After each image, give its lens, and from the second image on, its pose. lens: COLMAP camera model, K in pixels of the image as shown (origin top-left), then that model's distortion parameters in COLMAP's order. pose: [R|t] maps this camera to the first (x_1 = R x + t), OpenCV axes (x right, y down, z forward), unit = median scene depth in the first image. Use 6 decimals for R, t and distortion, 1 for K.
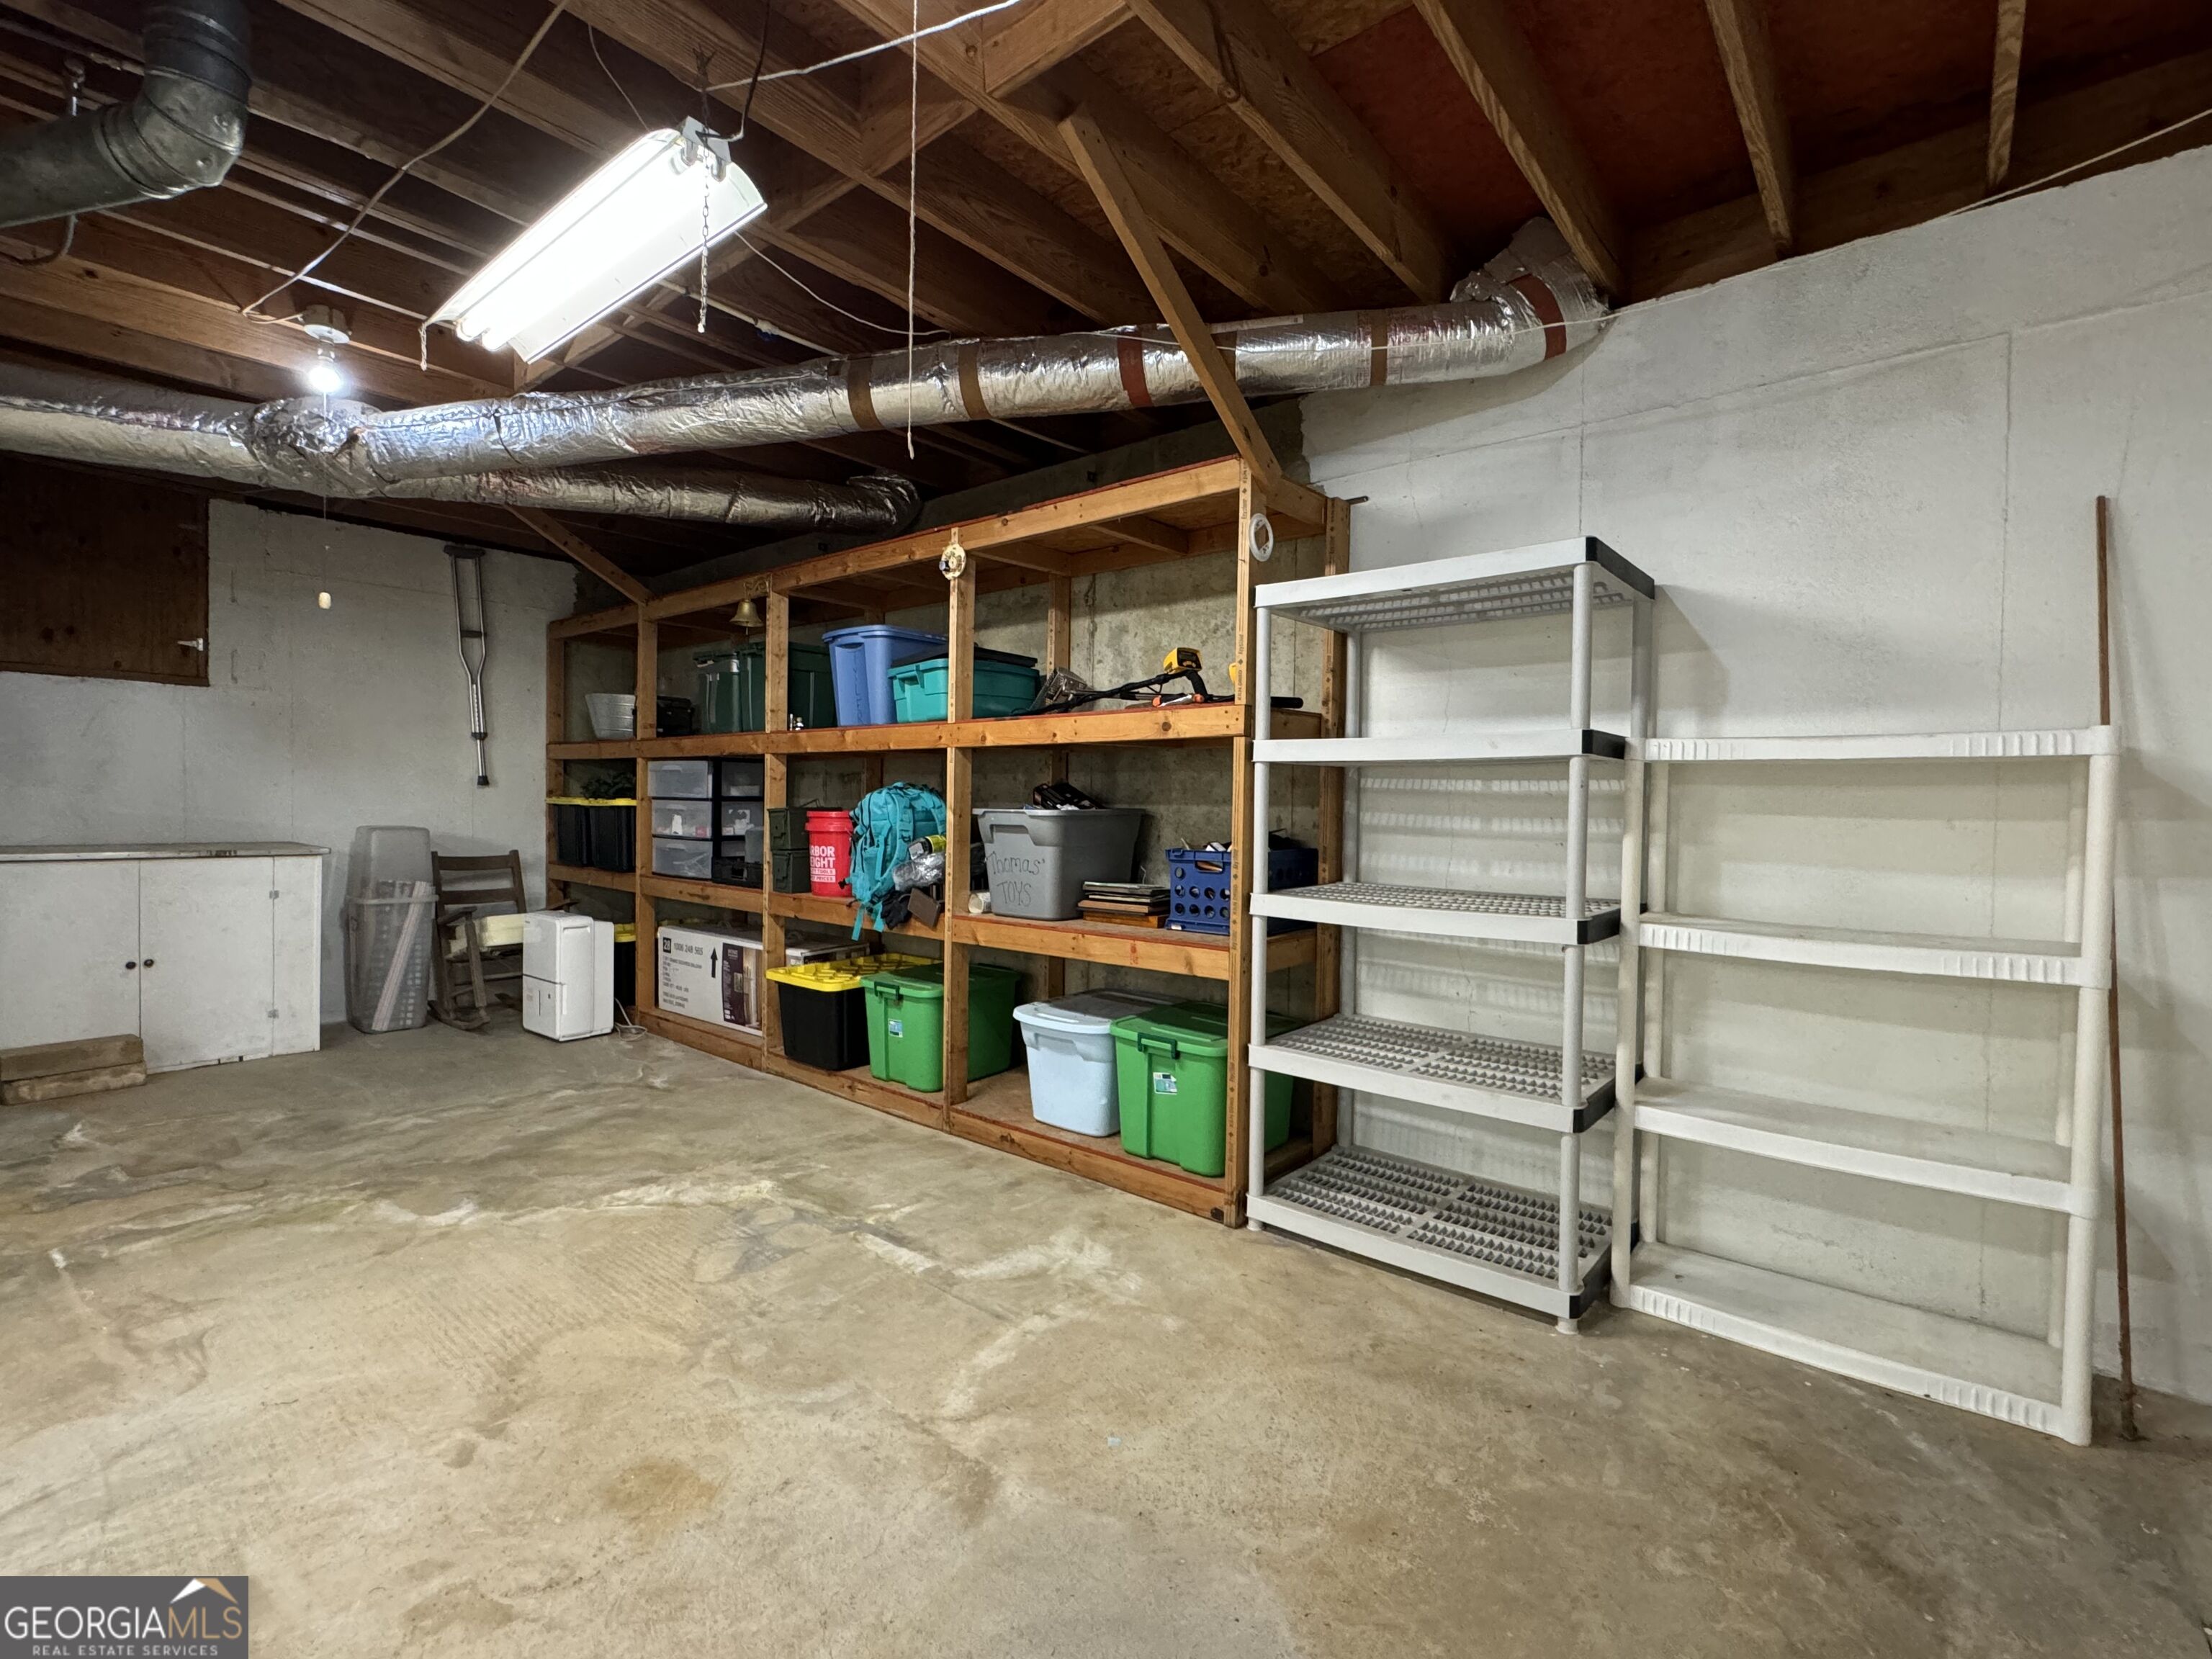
lens RADIAL K [[1008.9, 0, 1104.0], [0, 1008.9, 826.3], [0, 0, 1]] dist [-0.001722, 0.000011]
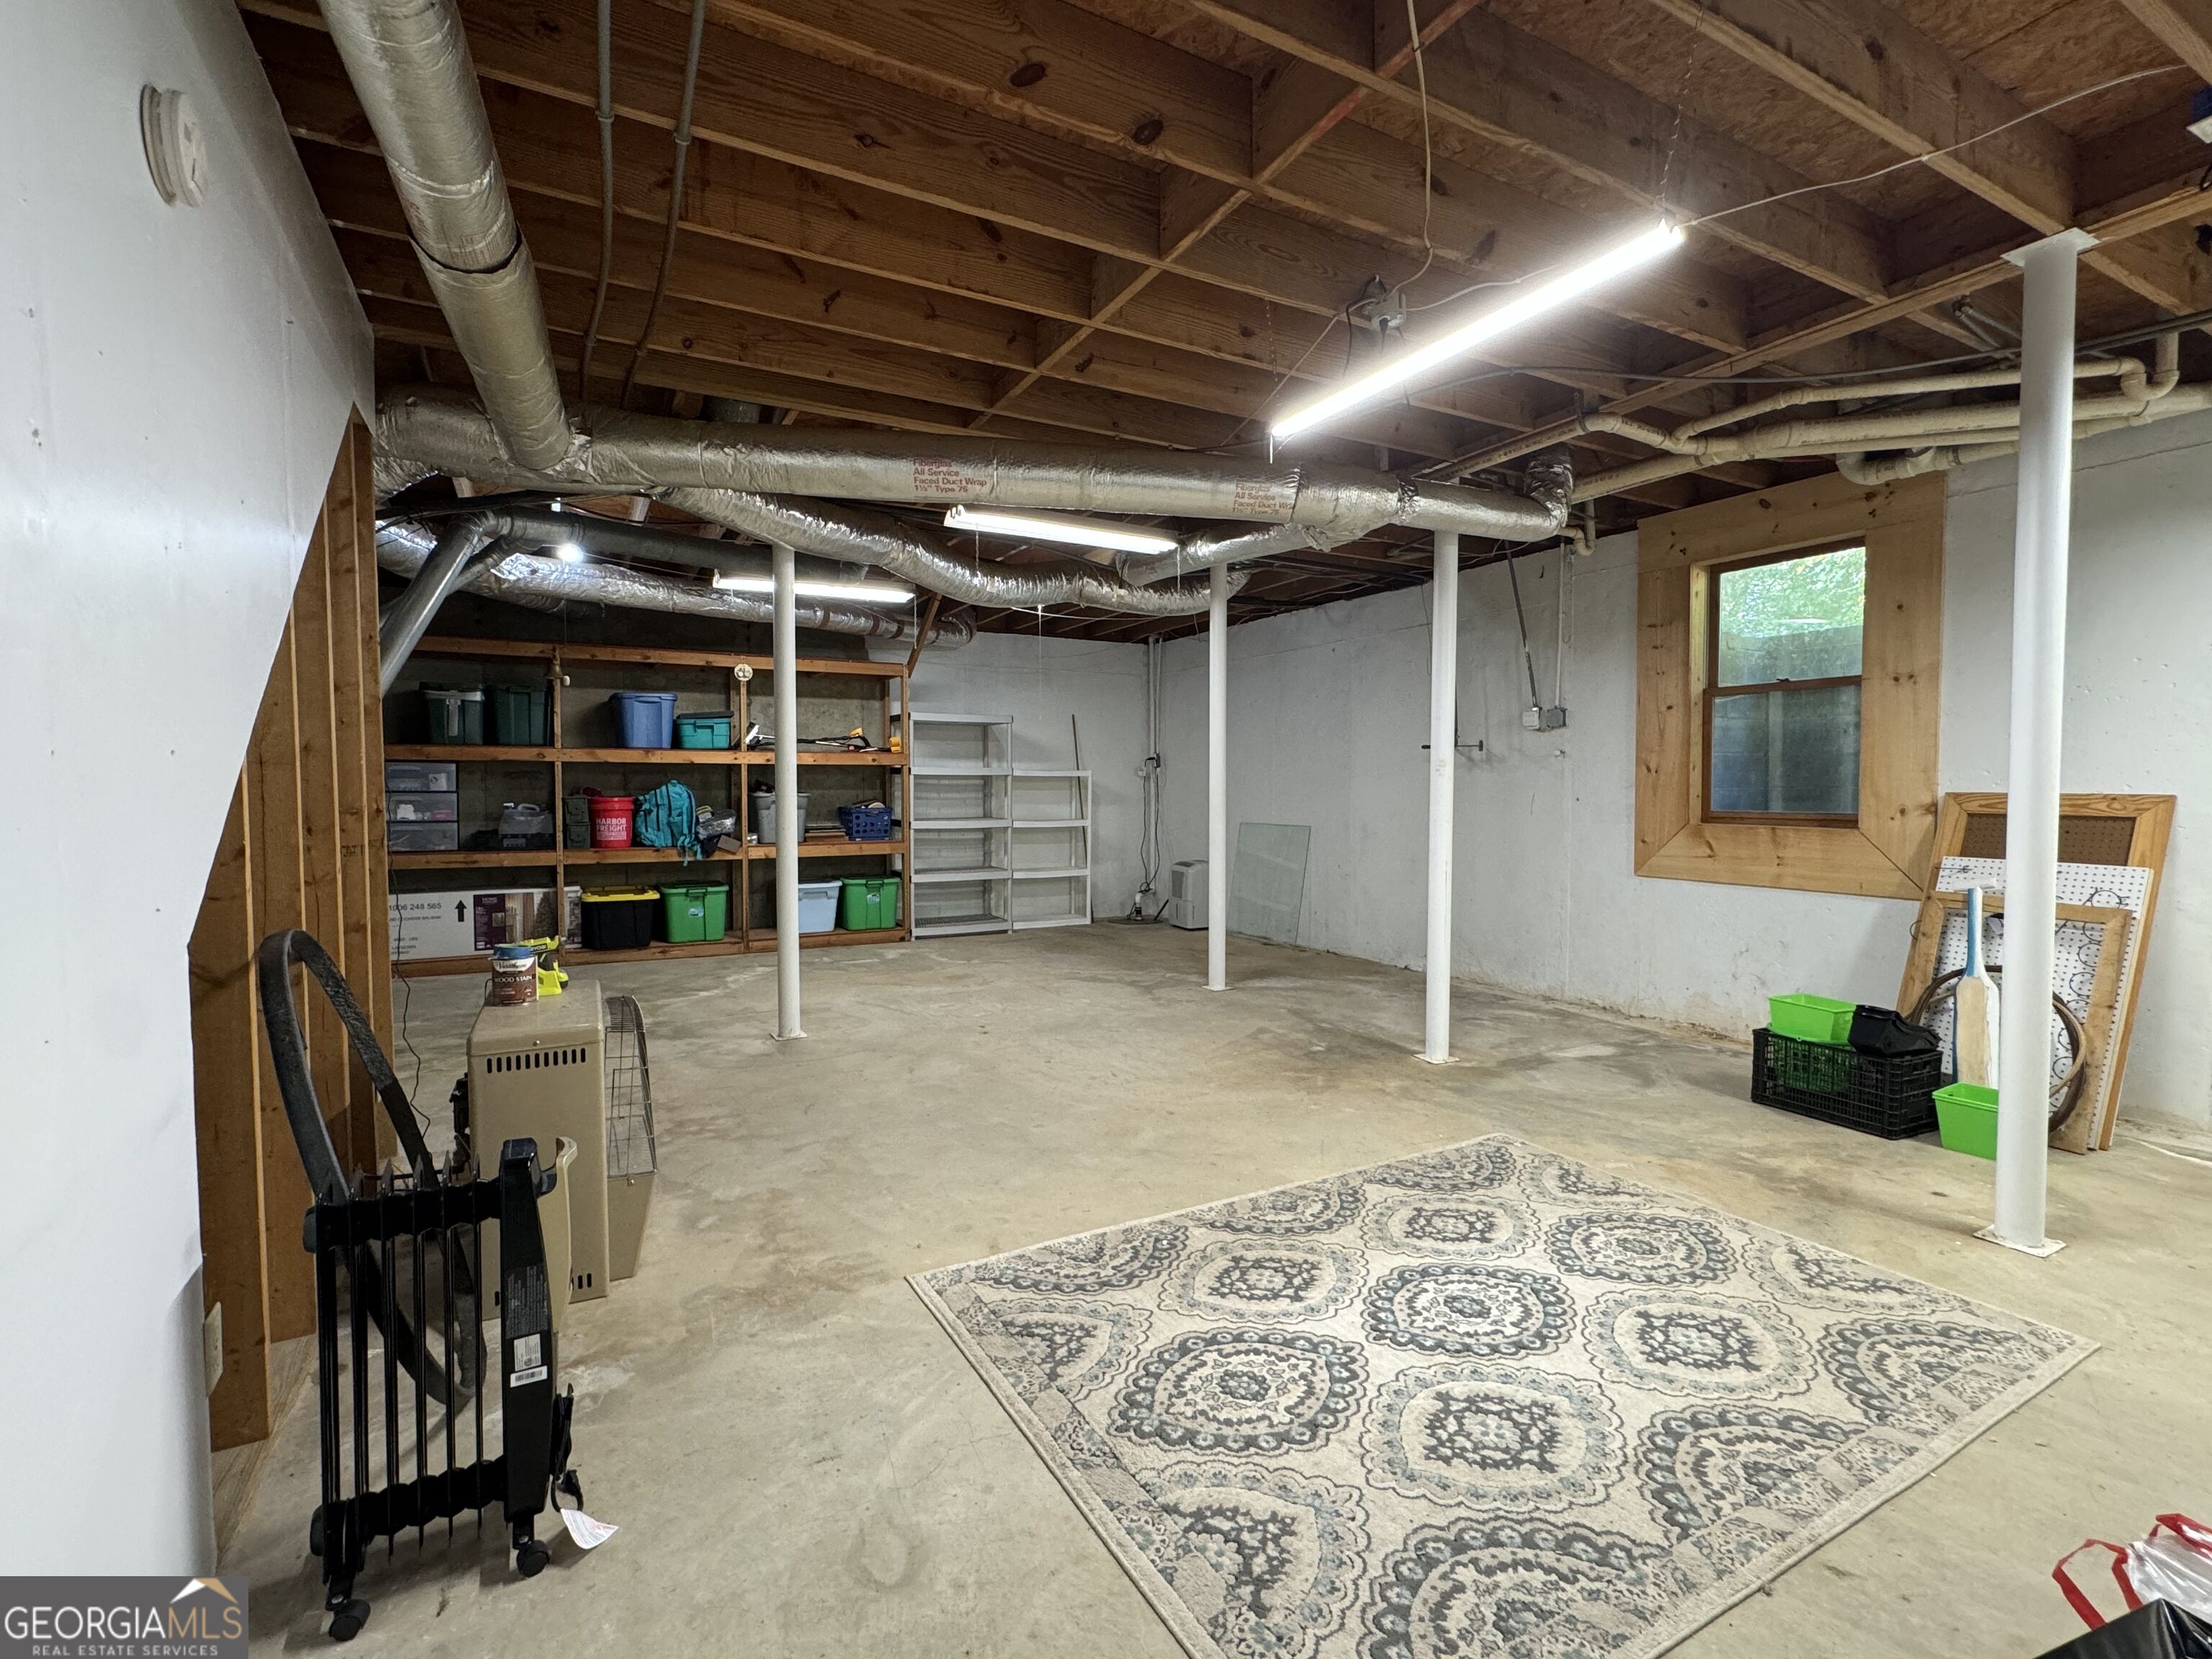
lens RADIAL K [[1008.9, 0, 1104.0], [0, 1008.9, 826.3], [0, 0, 1]] dist [-0.001722, 0.000011]
pose [[0.368623, -0.050924, 0.928183, -2.146849], [0.025905, 0.998673, 0.044504, -0.029127], [-0.929218, 0.007640, 0.369453, -0.512427]]
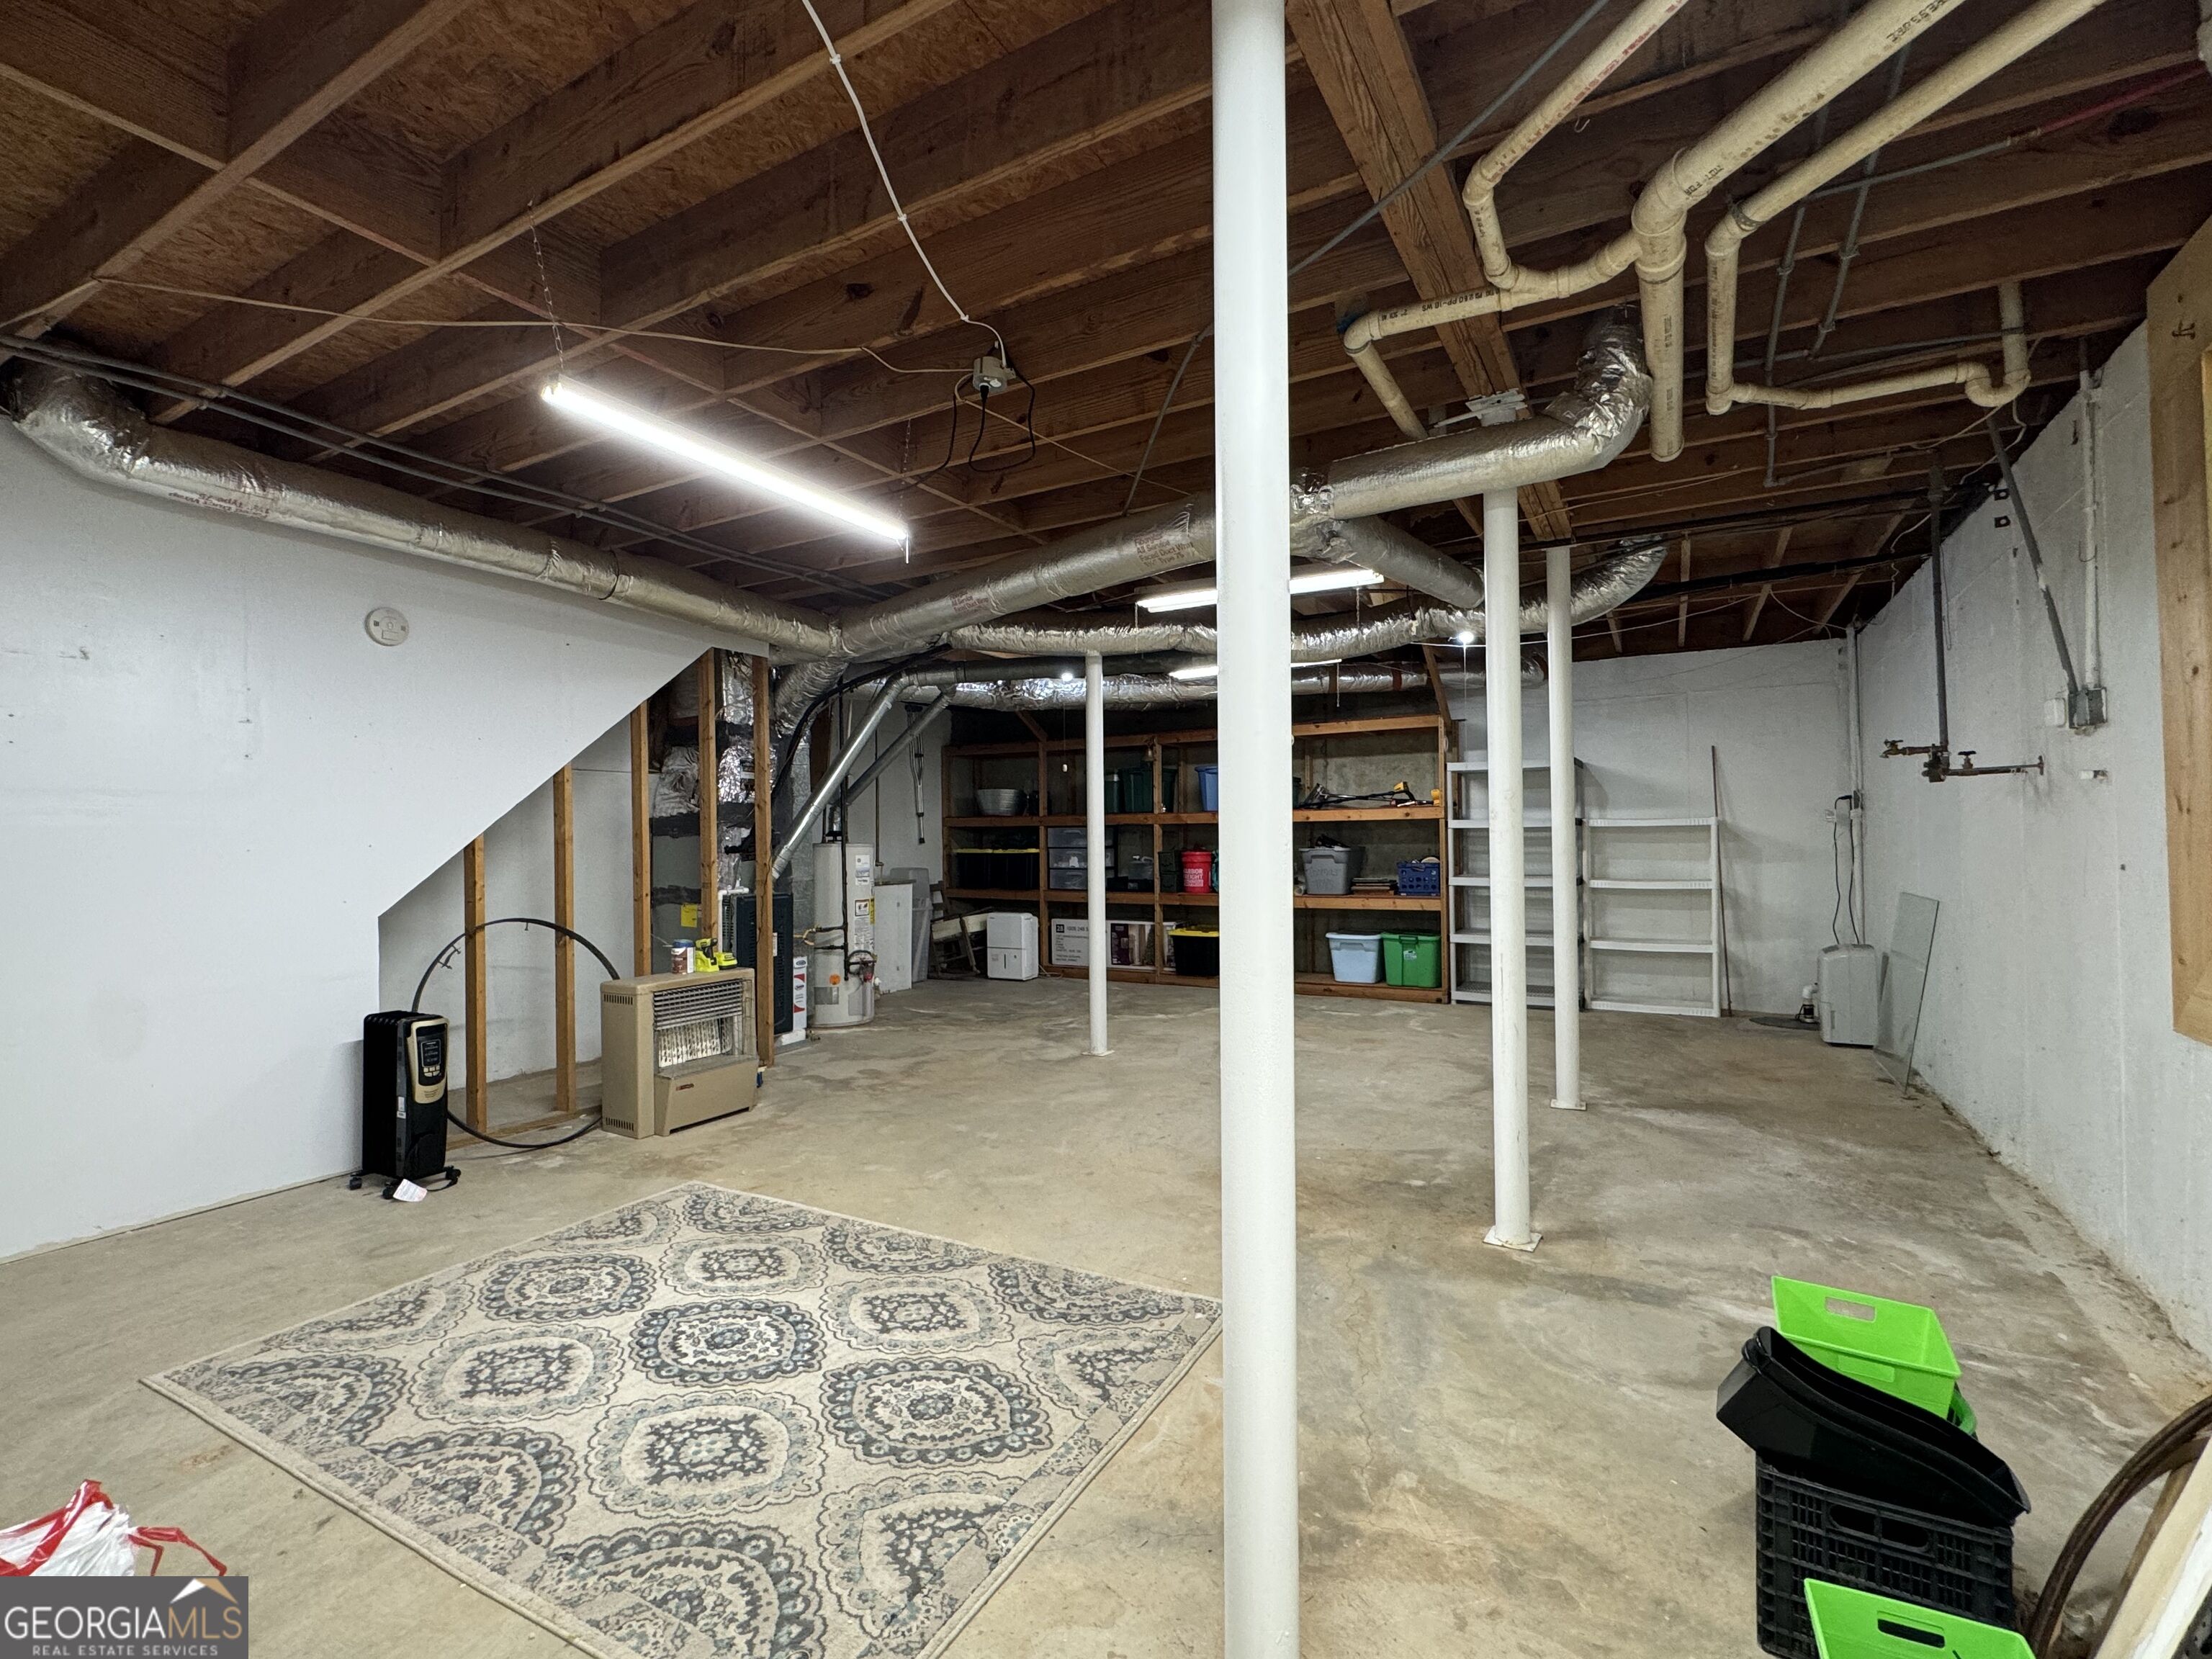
lens RADIAL K [[1008.9, 0, 1104.0], [0, 1008.9, 826.3], [0, 0, 1]] dist [-0.001722, 0.000011]
pose [[0.983145, -0.023740, 0.181278, -1.168199], [0.030082, 0.999025, -0.032312, -0.009002], [-0.180334, 0.037221, 0.982901, -1.389997]]
